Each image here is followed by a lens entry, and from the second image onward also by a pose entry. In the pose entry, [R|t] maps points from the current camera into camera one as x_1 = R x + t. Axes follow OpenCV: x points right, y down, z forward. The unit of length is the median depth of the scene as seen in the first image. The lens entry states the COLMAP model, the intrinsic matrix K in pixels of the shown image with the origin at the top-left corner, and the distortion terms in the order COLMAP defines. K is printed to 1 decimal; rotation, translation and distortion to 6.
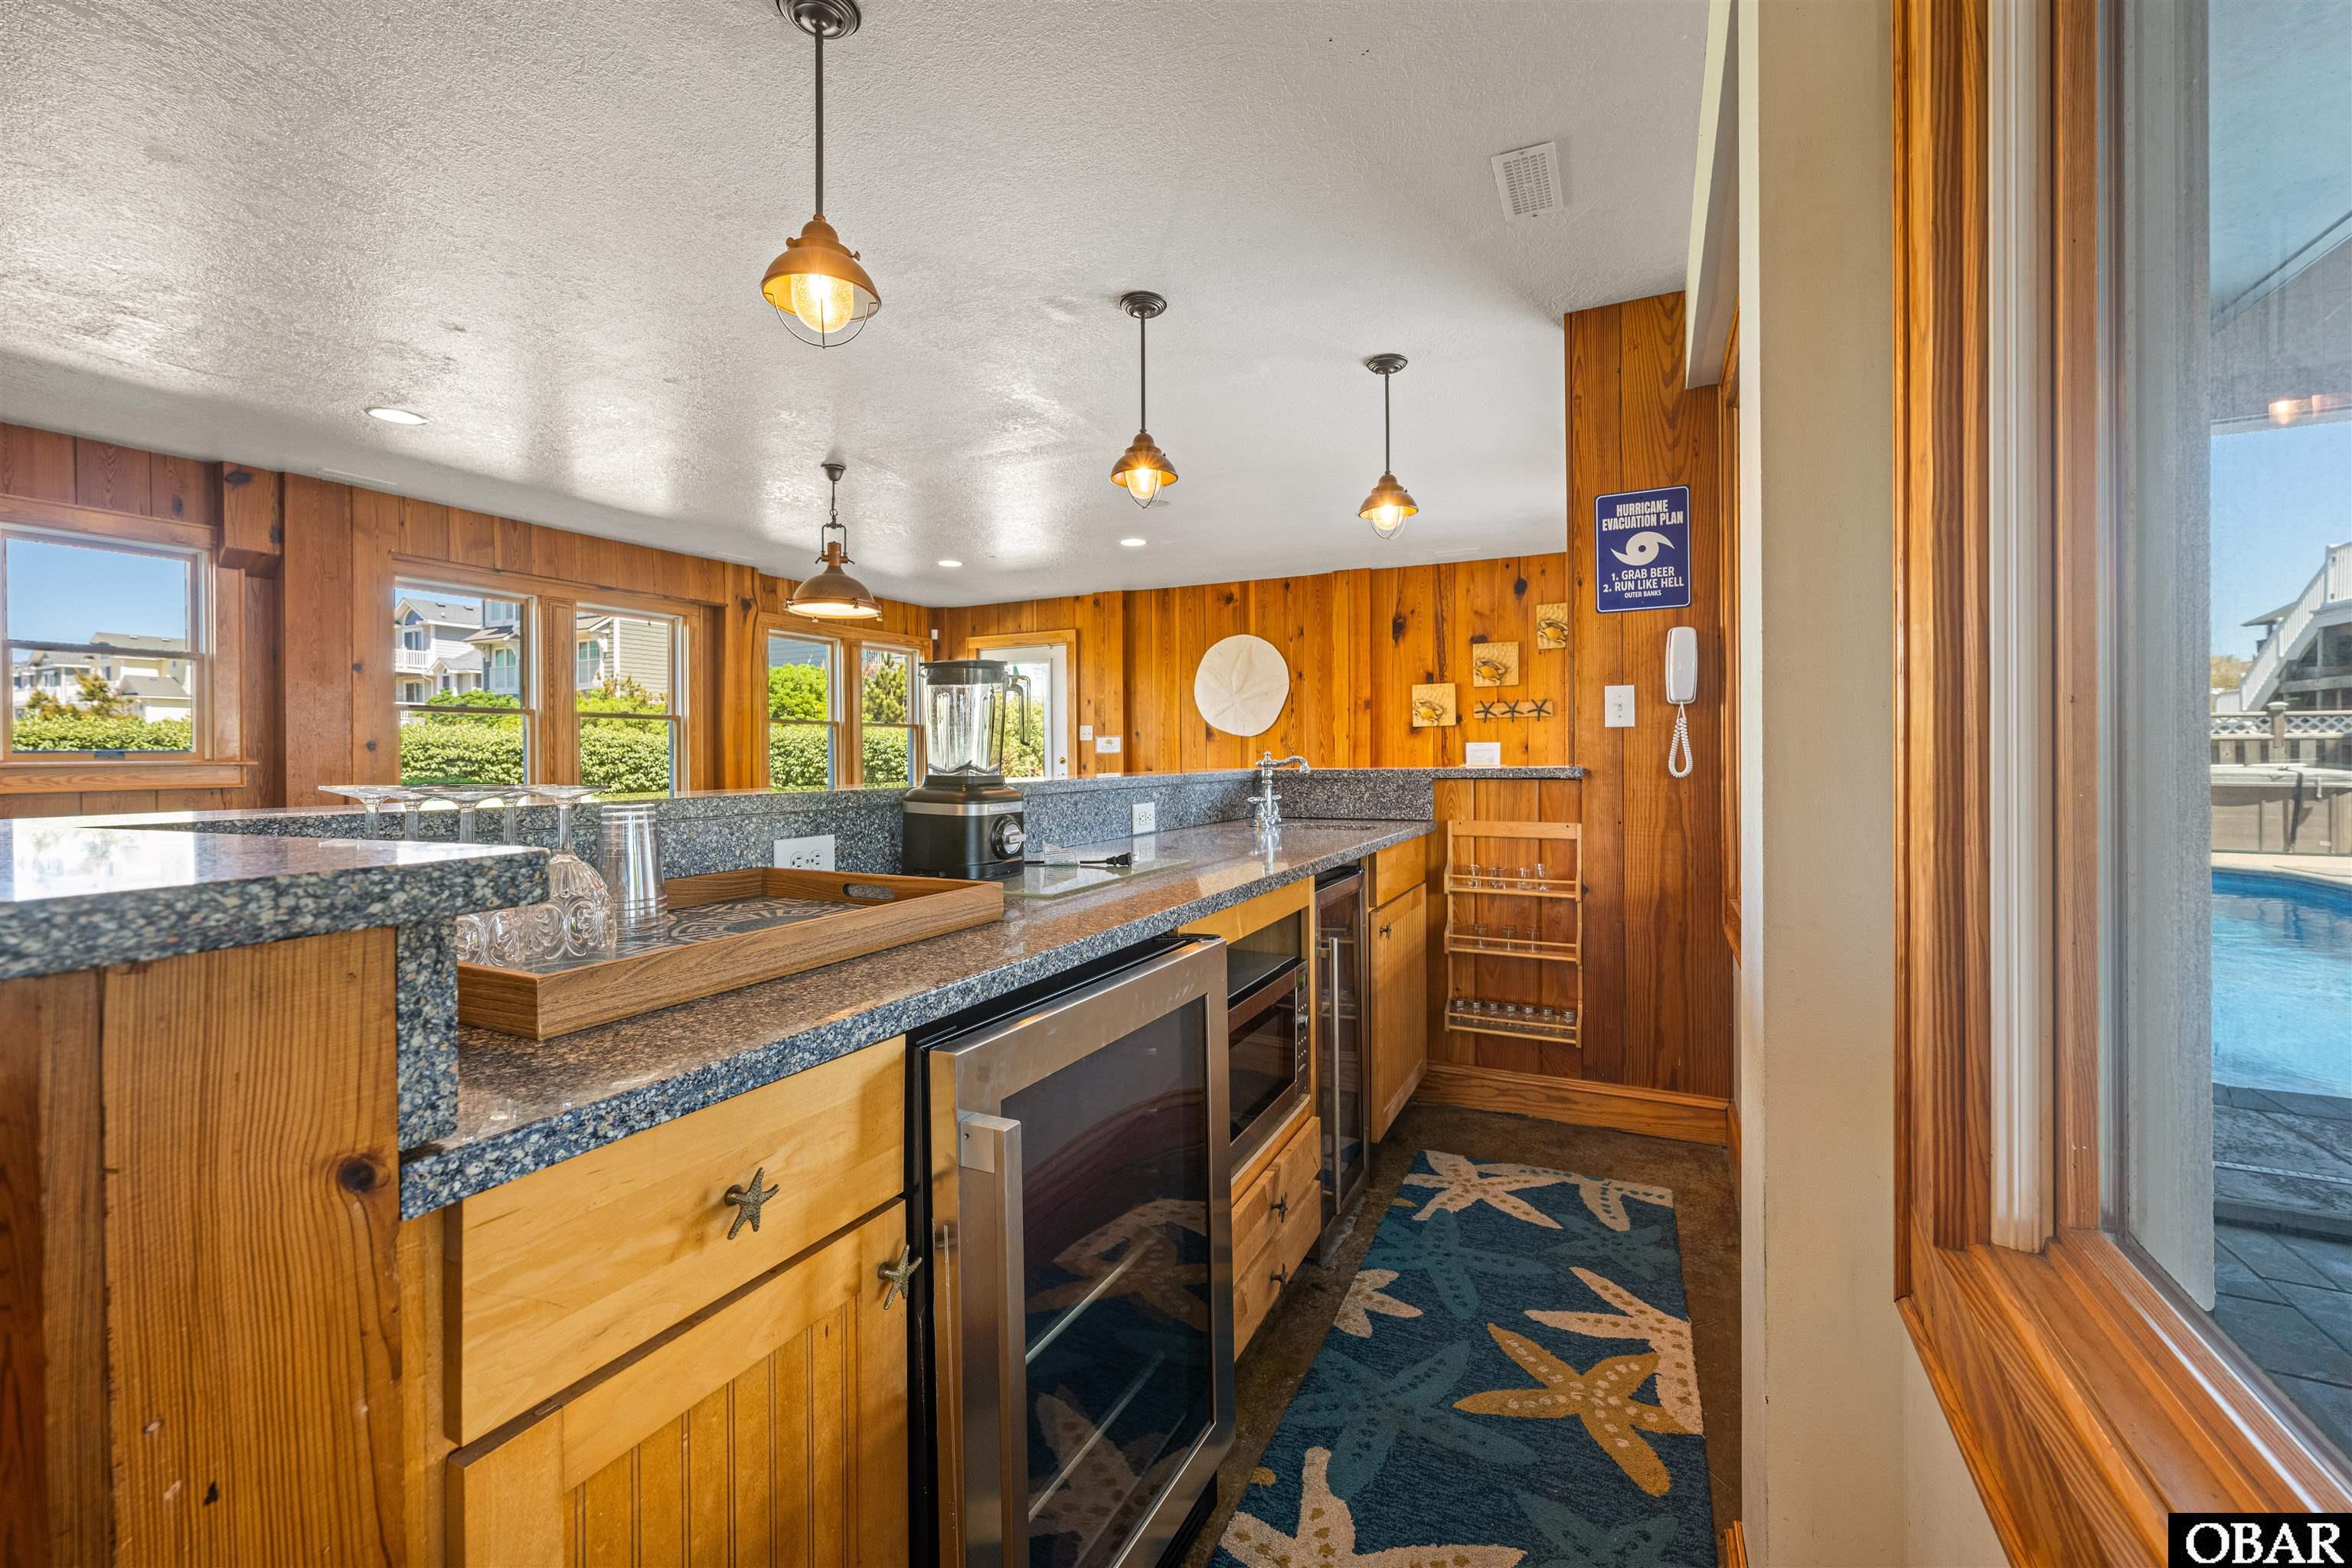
lens RADIAL K [[951.3, 0, 1160.5], [0, 951.3, 766.5], [0, 0, 1]] dist [0.002213, 0.000003]
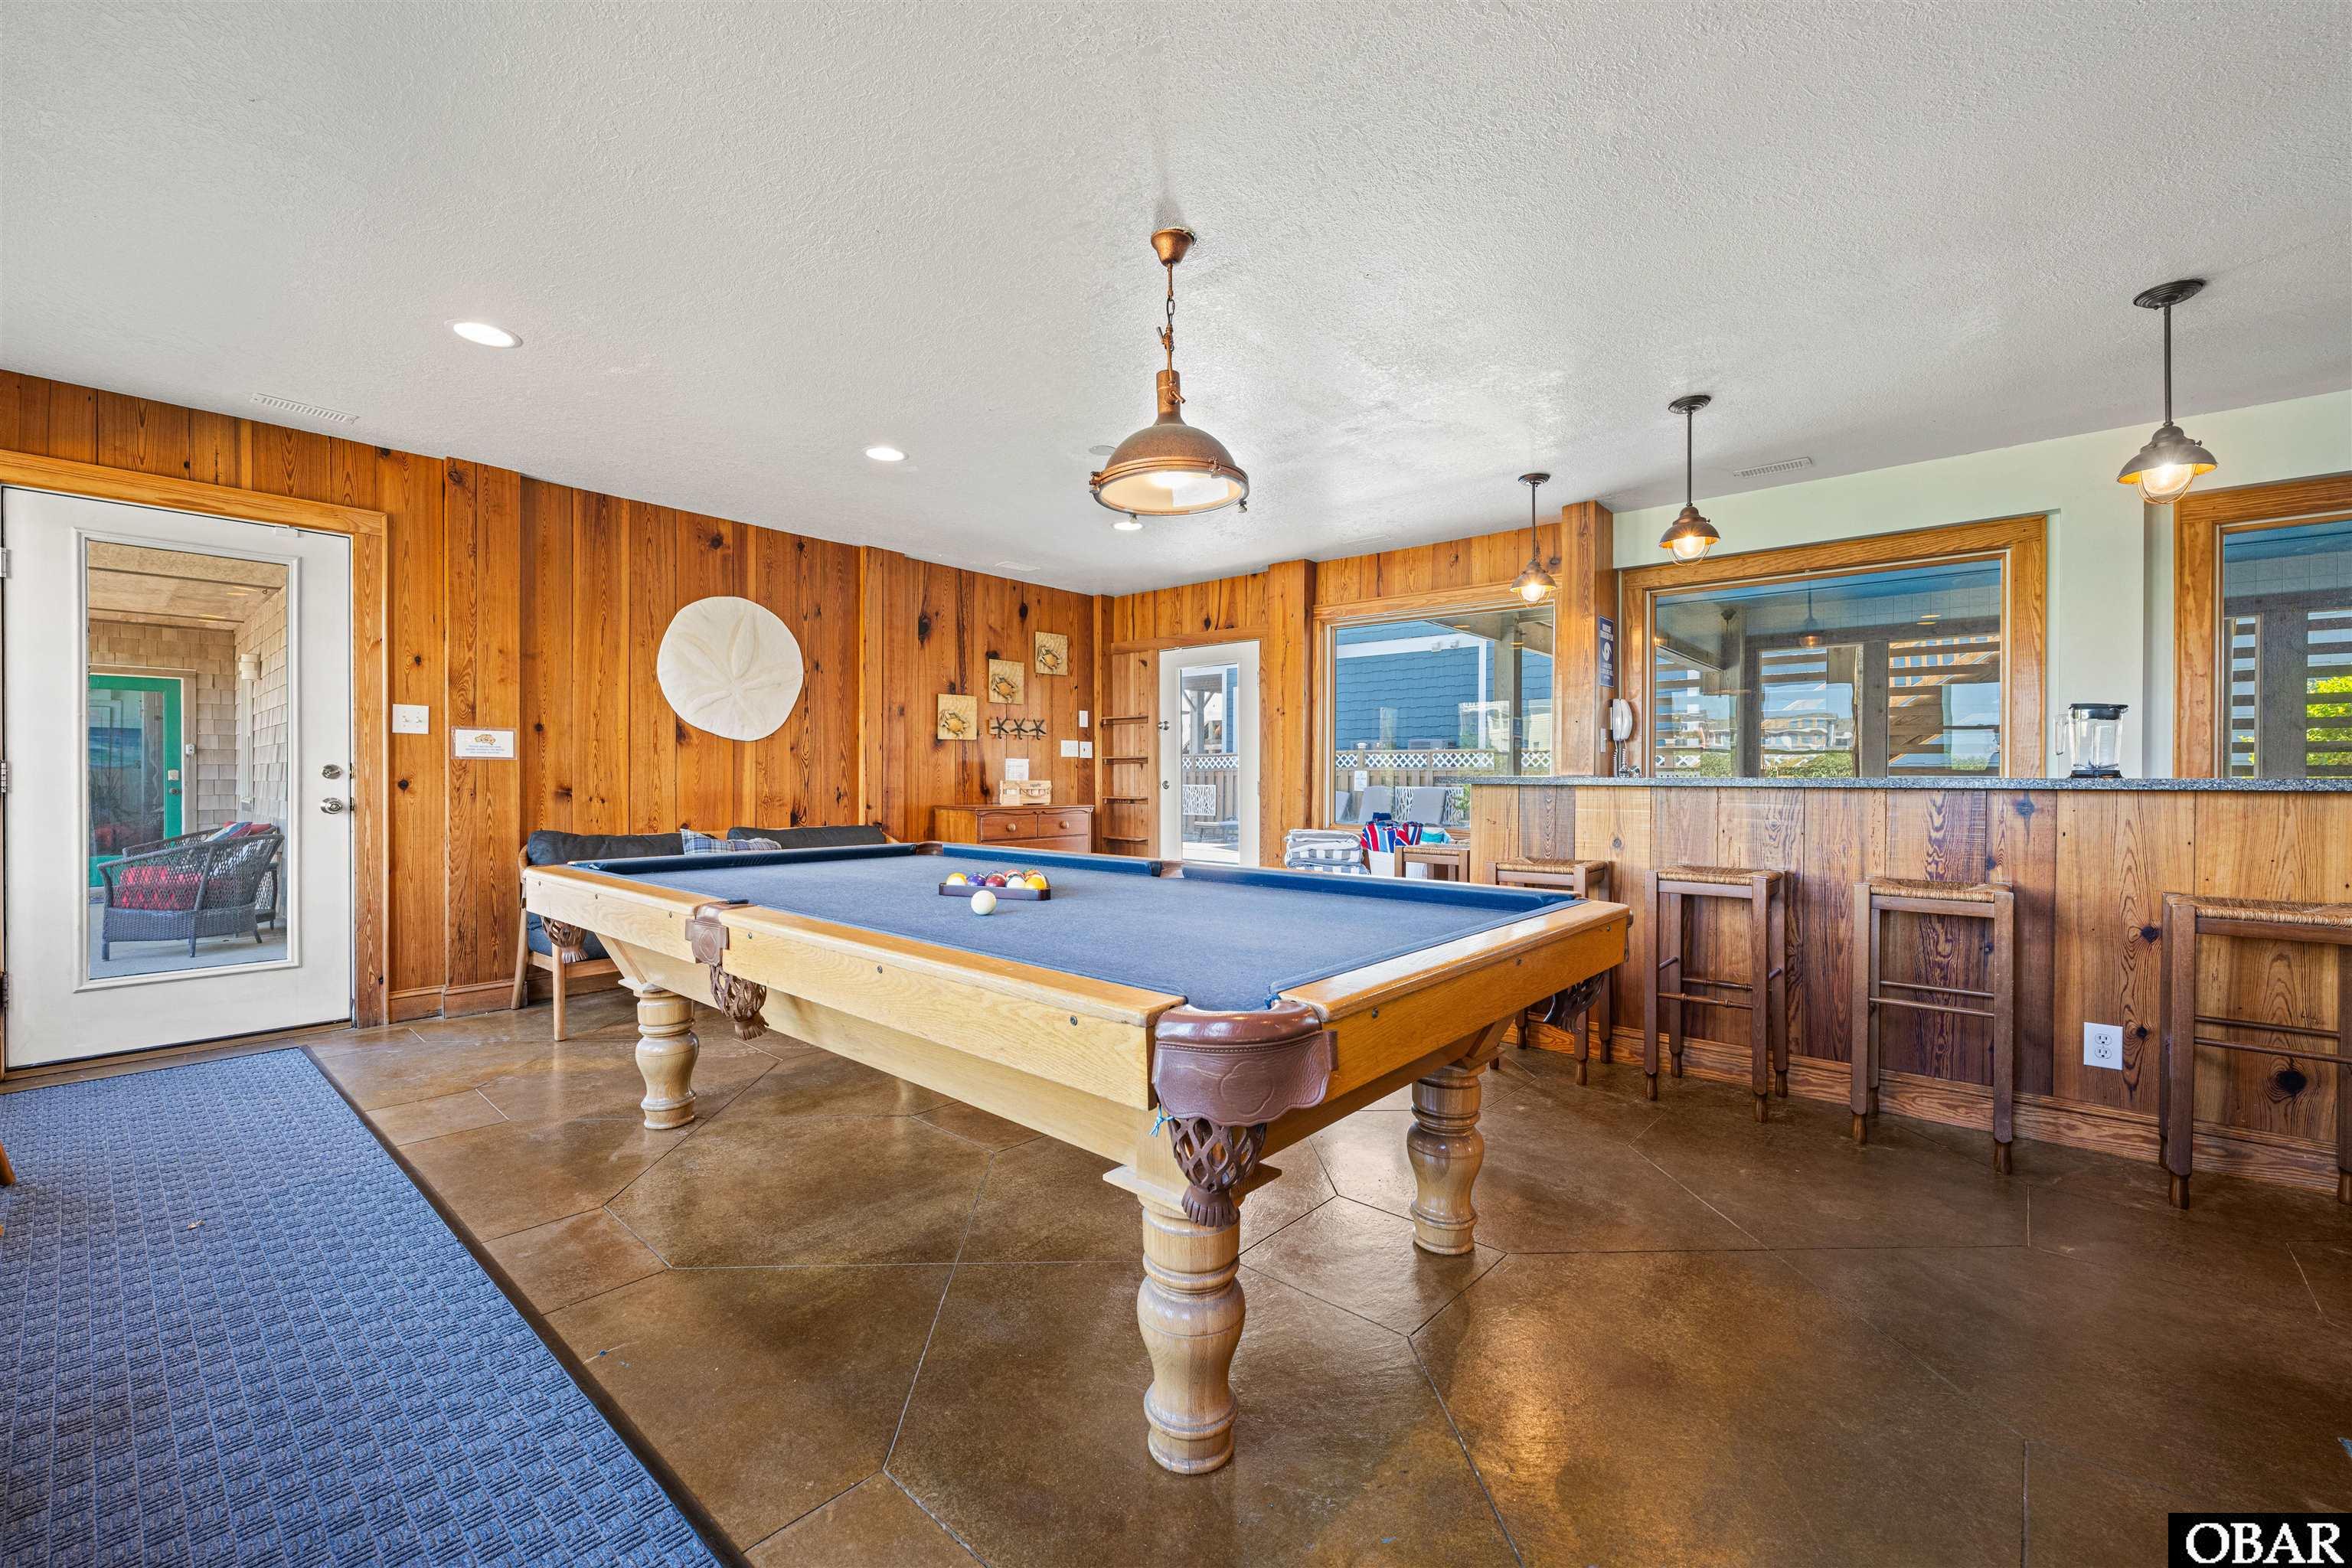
lens RADIAL K [[951.3, 0, 1159.7], [0, 951.3, 782.6], [0, 0, 1]] dist [0.002213, 0.000003]
pose [[0.250651, -0.000691, 0.968077, -0.567398], [0.002555, 0.999997, 0.000052, 0.000715], [-0.968074, 0.002461, 0.250652, 0.558104]]
